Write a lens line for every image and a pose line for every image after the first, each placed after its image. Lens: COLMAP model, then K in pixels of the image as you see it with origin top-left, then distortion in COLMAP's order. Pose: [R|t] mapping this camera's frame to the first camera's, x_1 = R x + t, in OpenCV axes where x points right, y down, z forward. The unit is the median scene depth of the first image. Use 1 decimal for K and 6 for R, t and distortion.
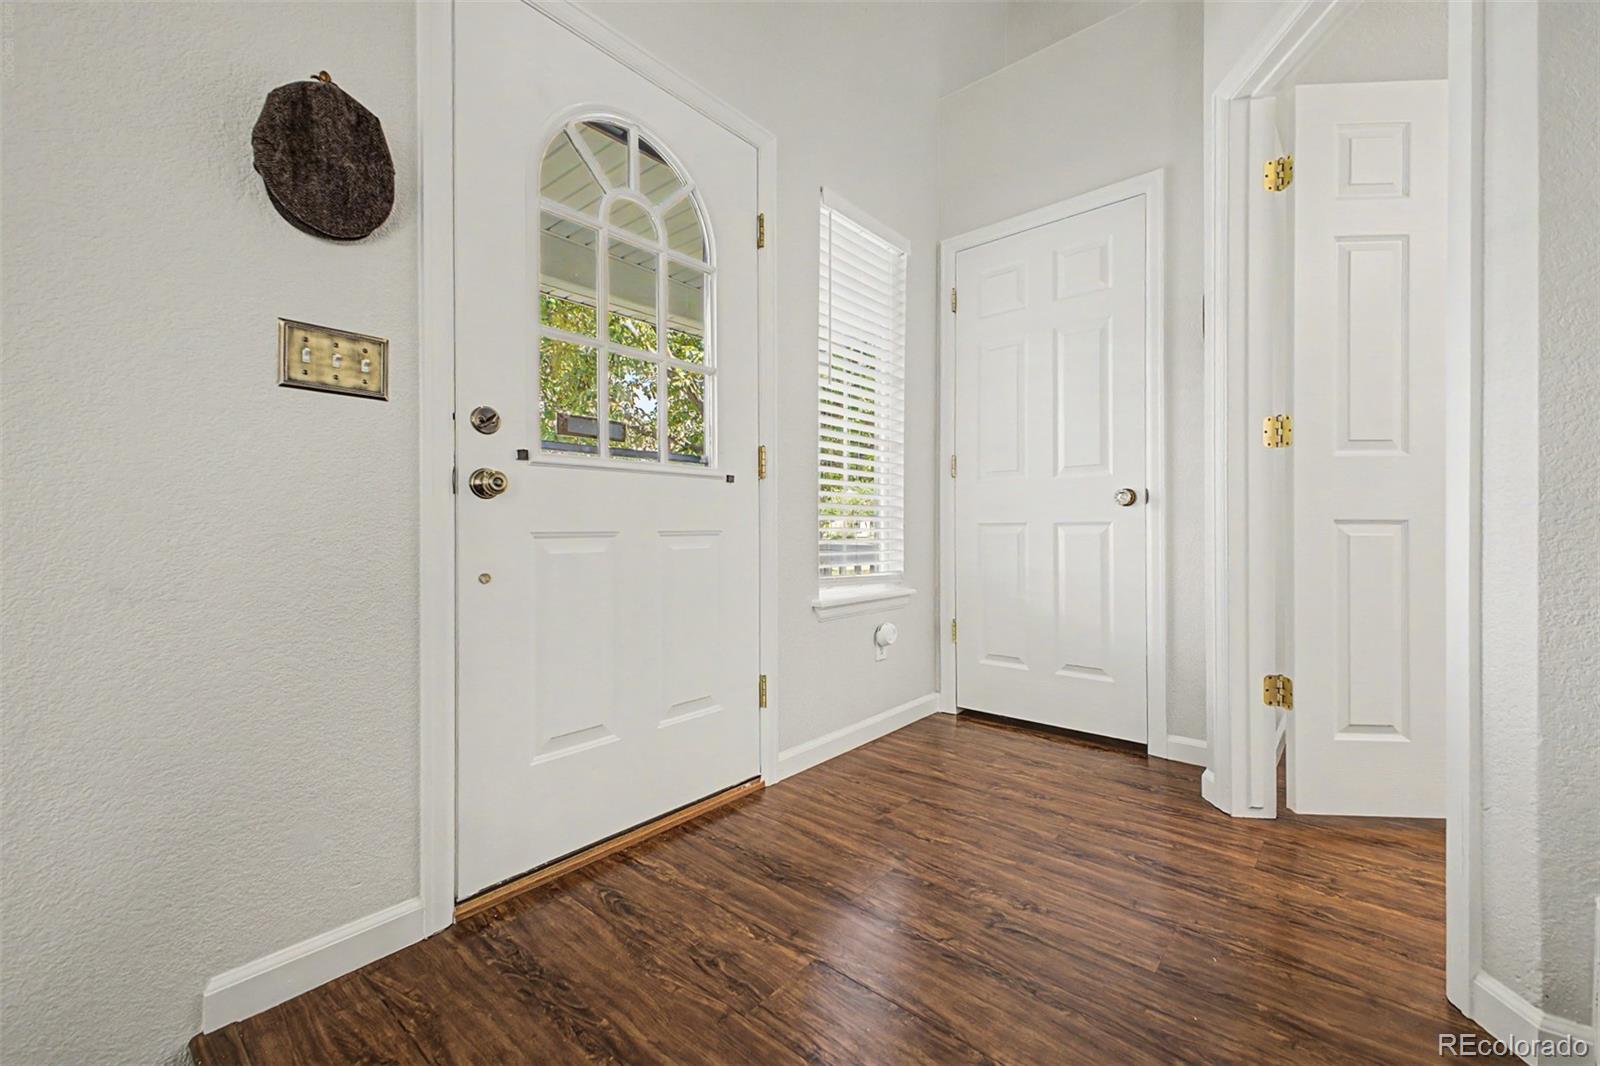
lens RADIAL K [[636.9, 0, 809.4], [0, 636.9, 528.8], [0, 0, 1]] dist [0.013304, -0.002406]
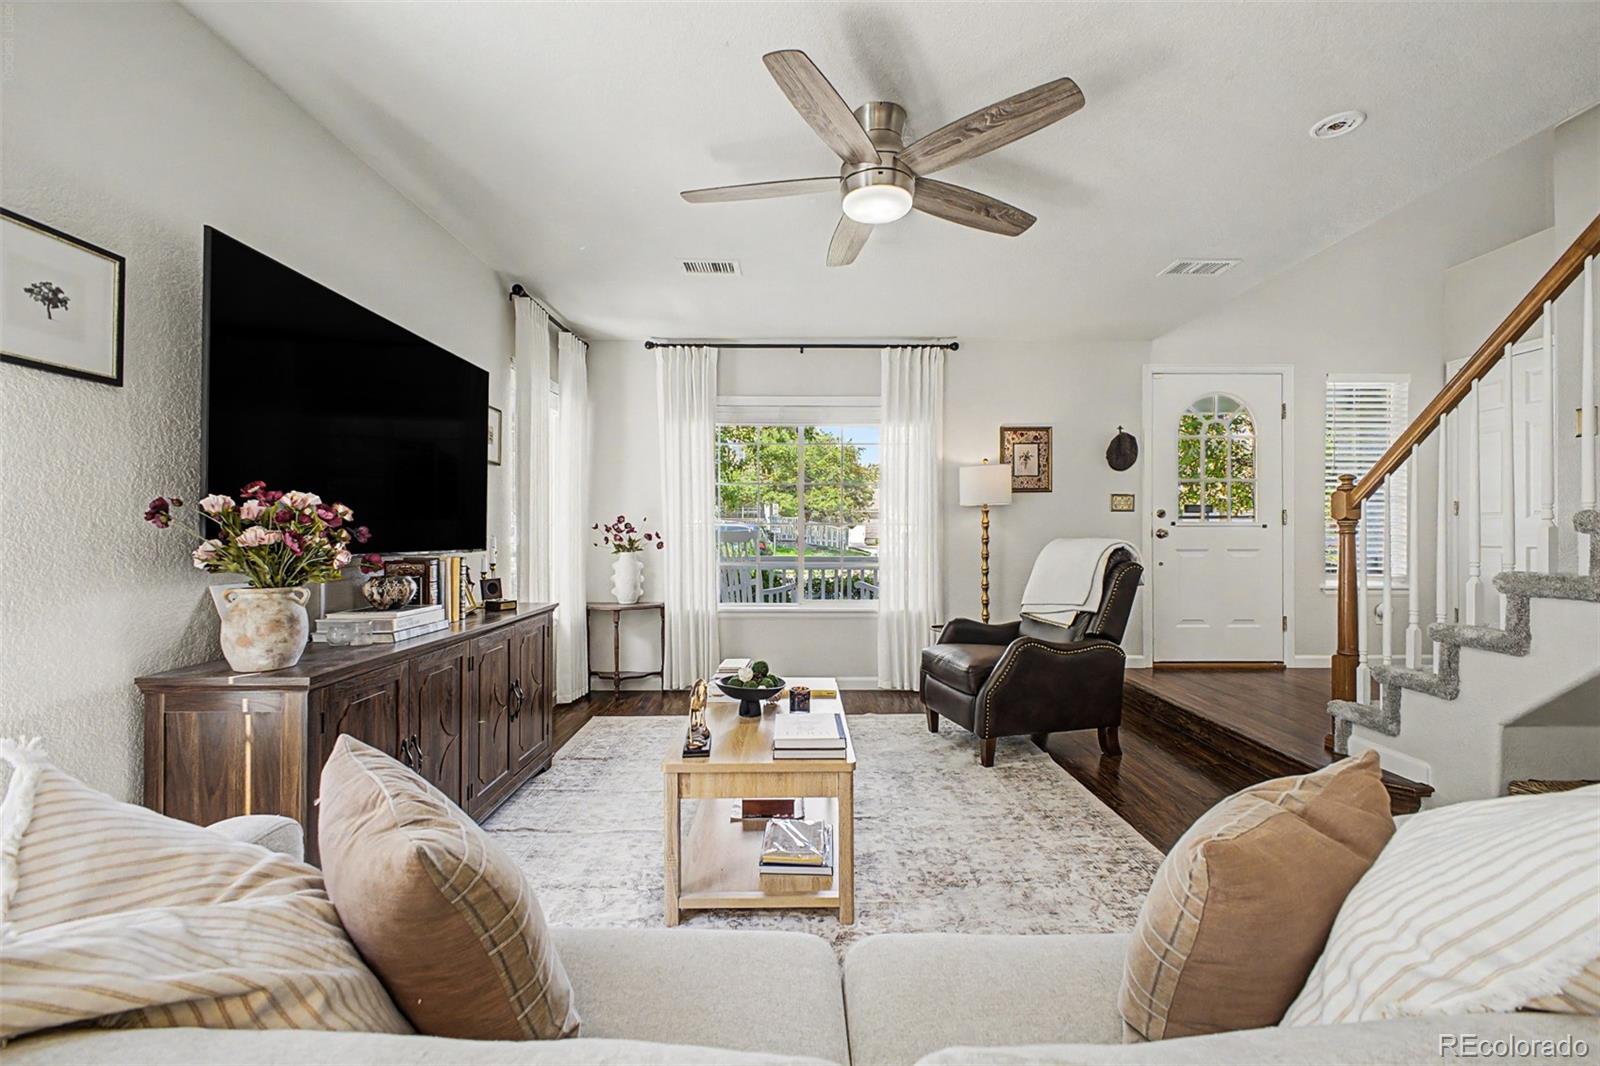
lens RADIAL K [[663.4, 0, 805.3], [0, 663.4, 531.2], [0, 0, 1]] dist [0.009308, -0.000509]
pose [[0.667224, 0.001927, -0.744855, 0.581408], [-0.000700, 0.999998, 0.001960, -0.067993], [0.744857, -0.000787, 0.667224, -1.899590]]
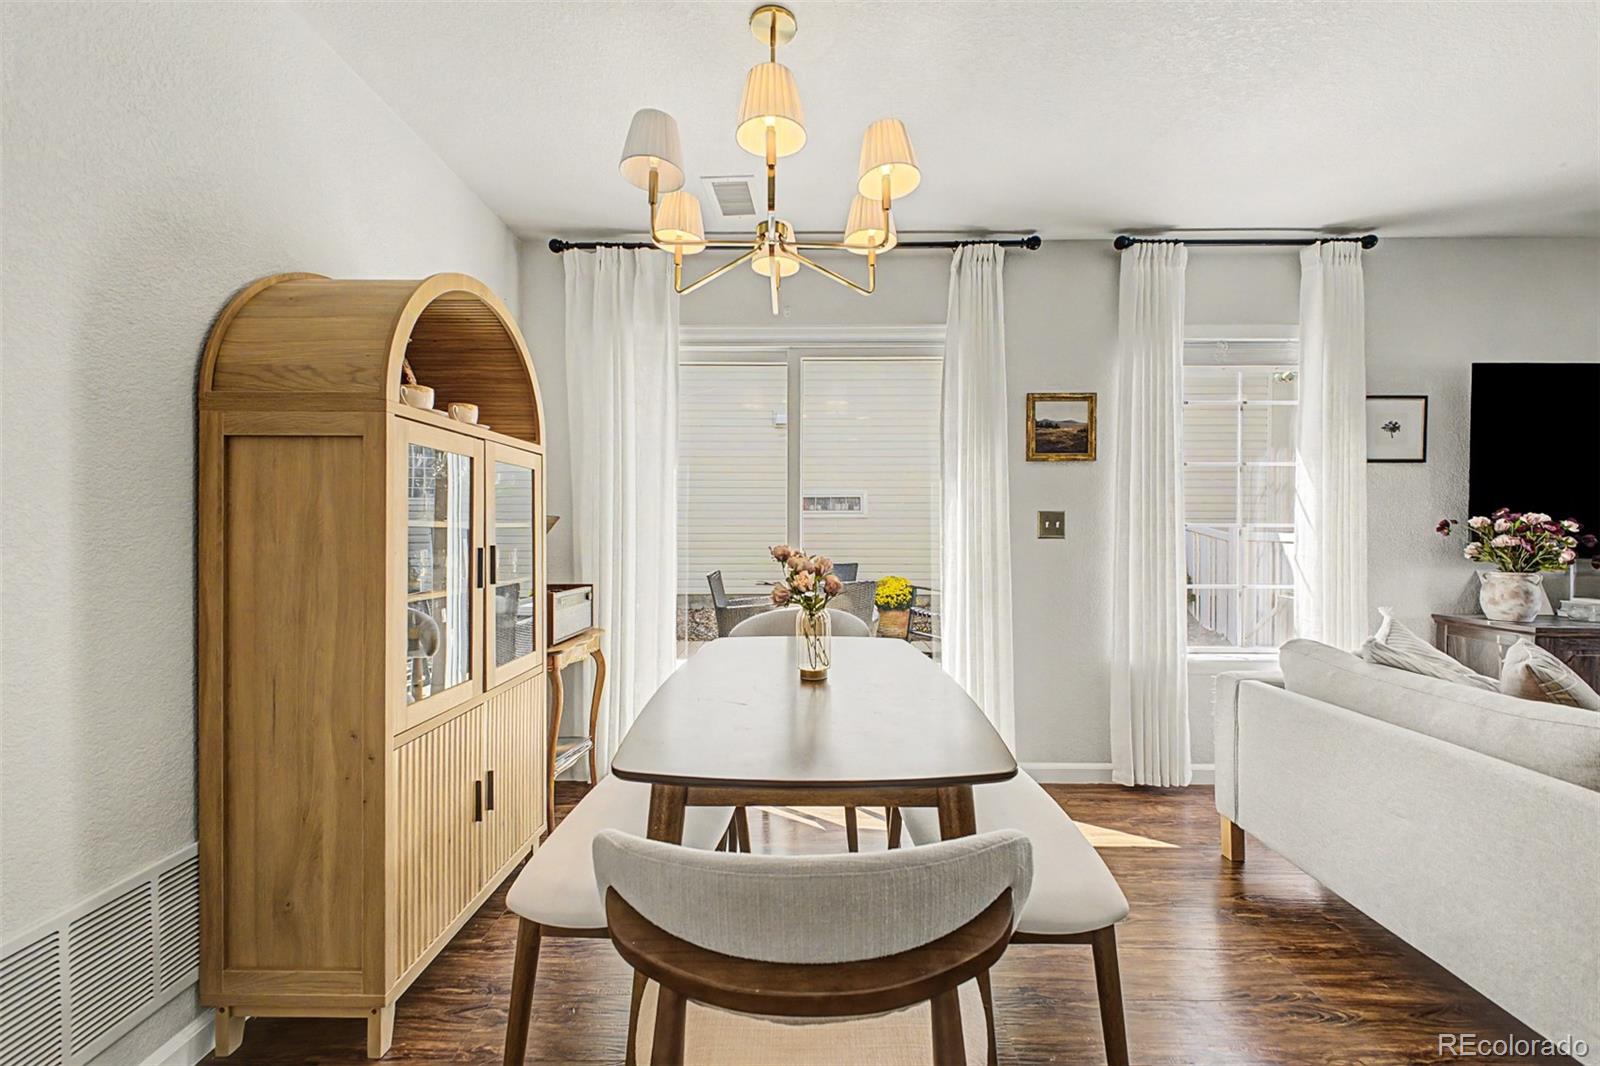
lens RADIAL K [[636.9, 0, 799.6], [0, 636.9, 531.7], [0, 0, 1]] dist [0.013304, -0.002406]
pose [[-0.751987, -0.001274, -0.659176, 3.216771], [-0.001397, 0.999999, -0.000339, -0.091219], [0.659176, 0.000666, -0.751988, -1.641698]]
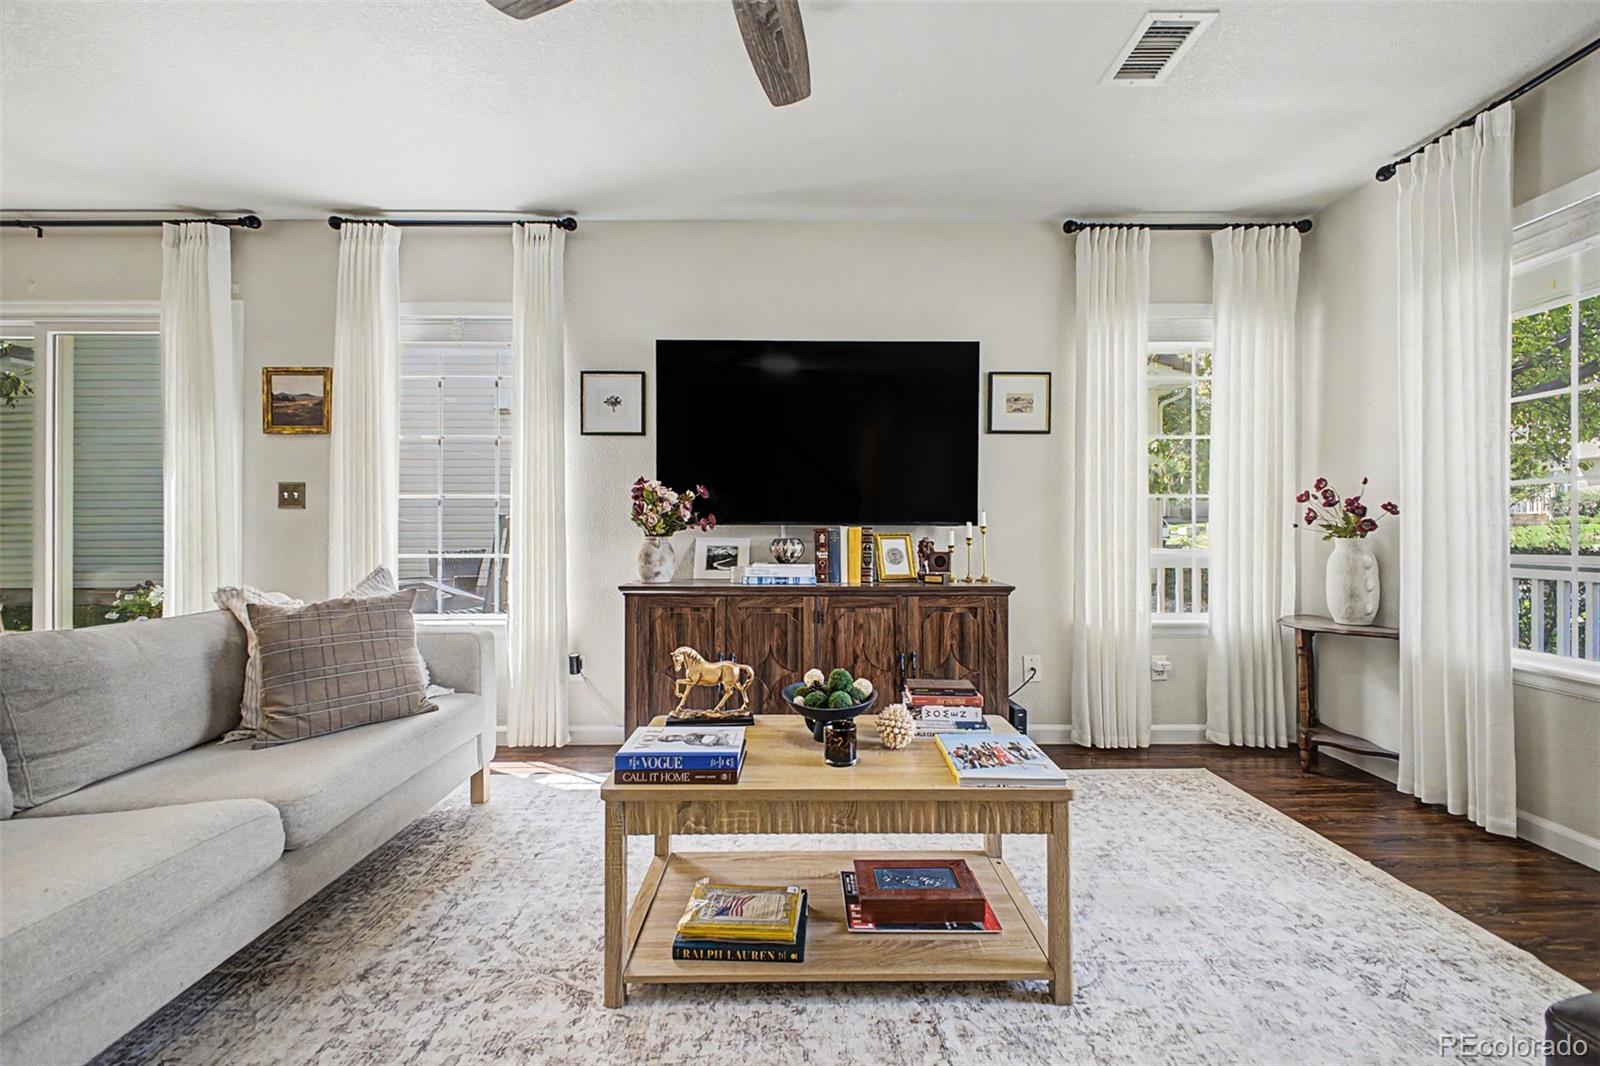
lens RADIAL K [[663.4, 0, 796.8], [0, 663.4, 528.9], [0, 0, 1]] dist [0.009308, -0.000509]
pose [[-0.748319, 0.001325, -0.663337, -0.410003], [0.000694, 0.999999, 0.001215, 0.087789], [0.663338, 0.000449, -0.748319, 2.015169]]
